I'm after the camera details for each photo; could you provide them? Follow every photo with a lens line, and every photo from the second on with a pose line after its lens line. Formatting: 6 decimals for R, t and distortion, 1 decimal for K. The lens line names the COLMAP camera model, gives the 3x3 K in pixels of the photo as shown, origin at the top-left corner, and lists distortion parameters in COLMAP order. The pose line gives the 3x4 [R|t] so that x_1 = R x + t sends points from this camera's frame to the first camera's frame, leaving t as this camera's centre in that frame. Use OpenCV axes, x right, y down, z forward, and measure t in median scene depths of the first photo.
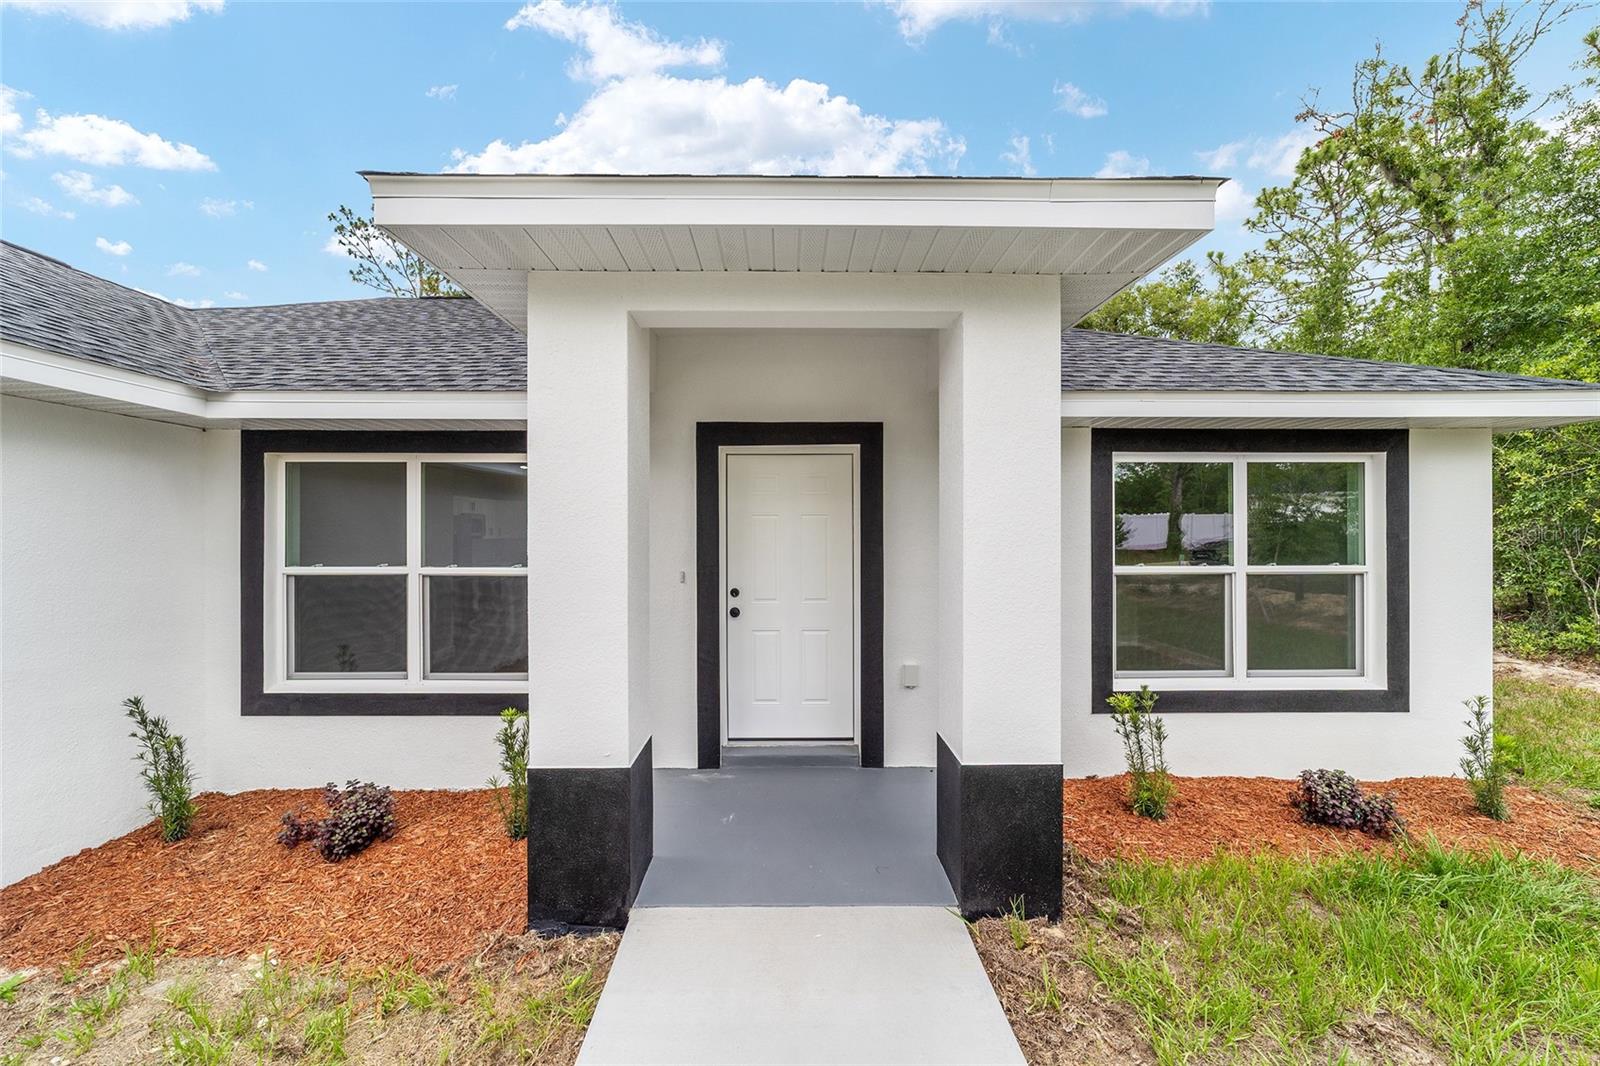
lens RADIAL K [[612.6, 0, 792.7], [0, 612.6, 529.9], [0, 0, 1]] dist [-0.018717, 0.009476]
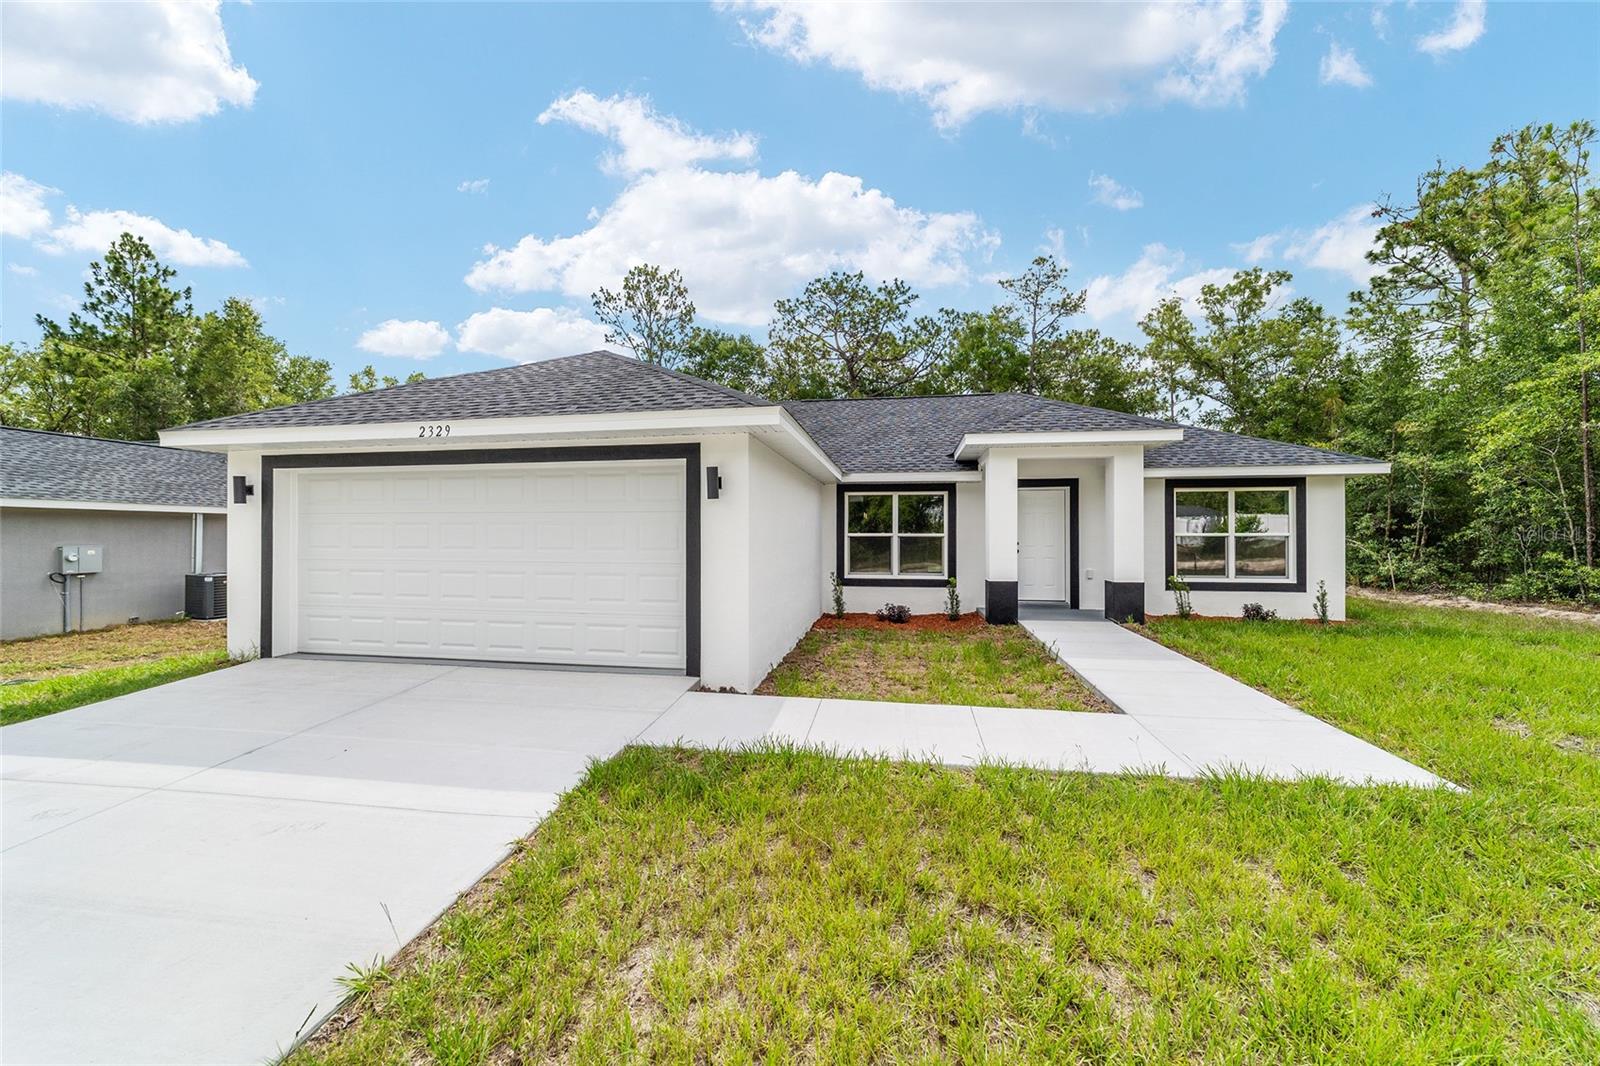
lens RADIAL K [[612.6, 0, 792.7], [0, 612.6, 529.9], [0, 0, 1]] dist [-0.018717, 0.009476]
pose [[0.982796, -0.000213, -0.184696, -0.567087], [-0.000561, 0.999991, -0.004137, 0.057505], [0.184696, 0.004169, 0.982787, -1.775533]]
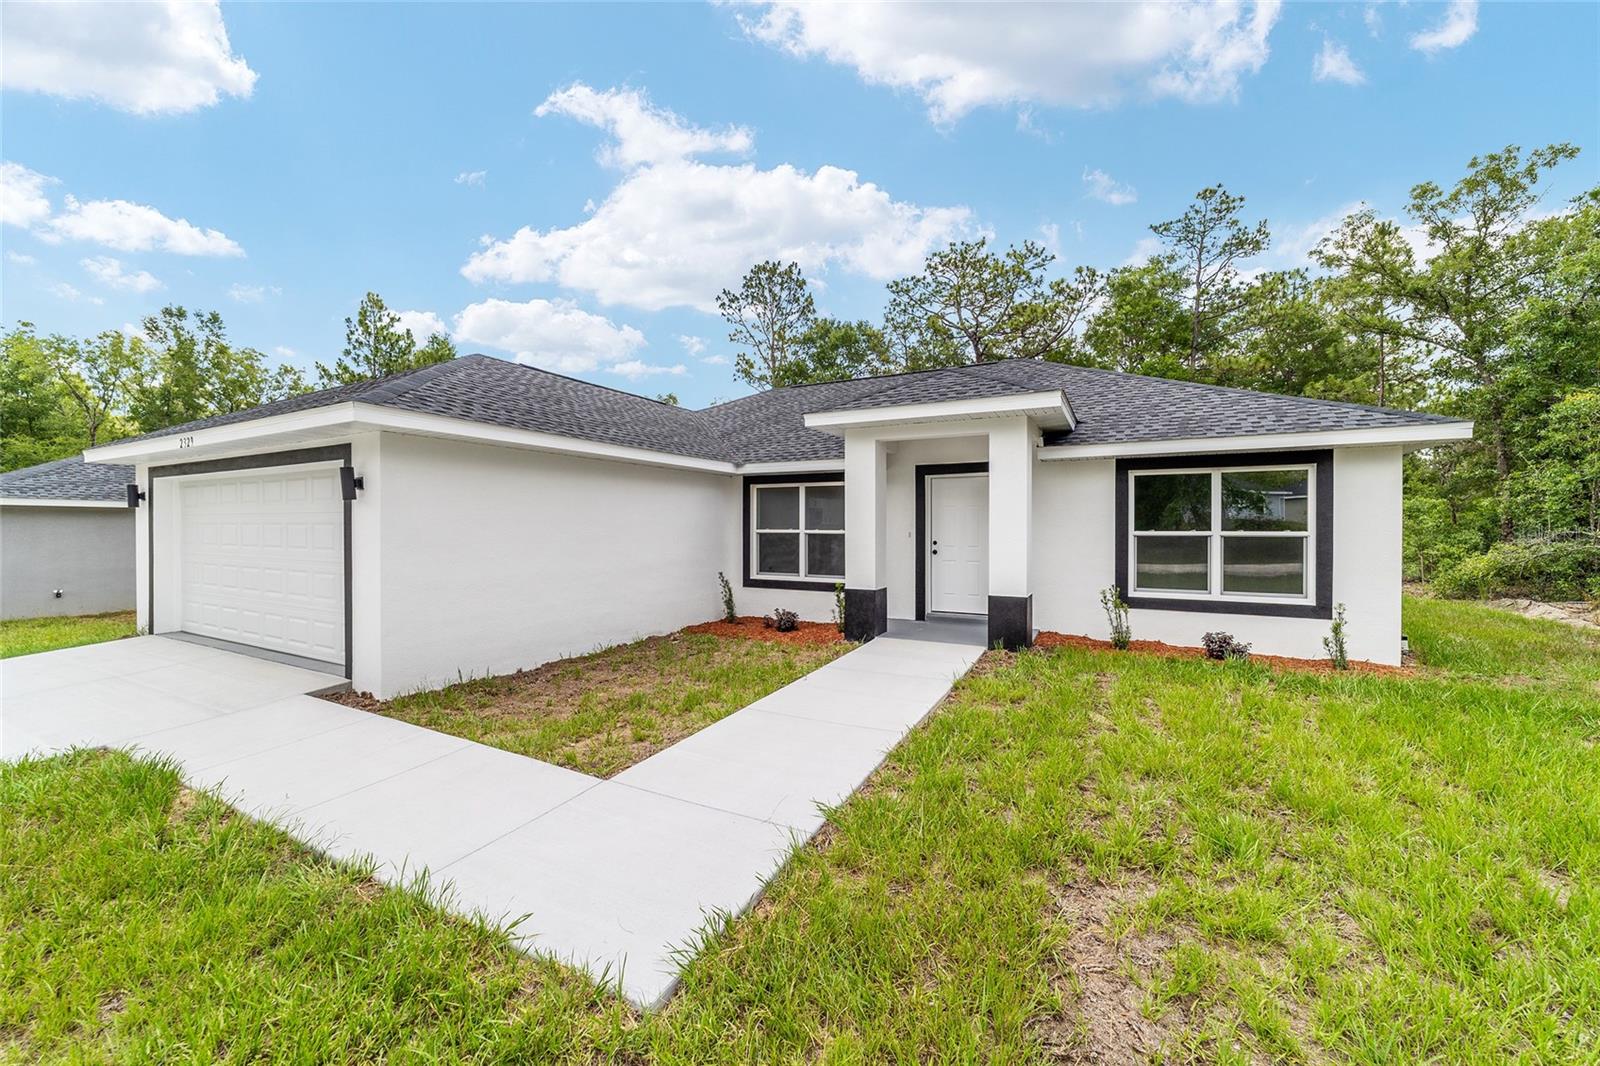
lens RADIAL K [[612.6, 0, 792.7], [0, 612.6, 529.9], [0, 0, 1]] dist [-0.018717, 0.009476]
pose [[0.877035, 0.003921, -0.480410, 0.511391], [0.000779, 0.999954, 0.009583, 0.037772], [0.480425, -0.008779, 0.876992, -1.145689]]
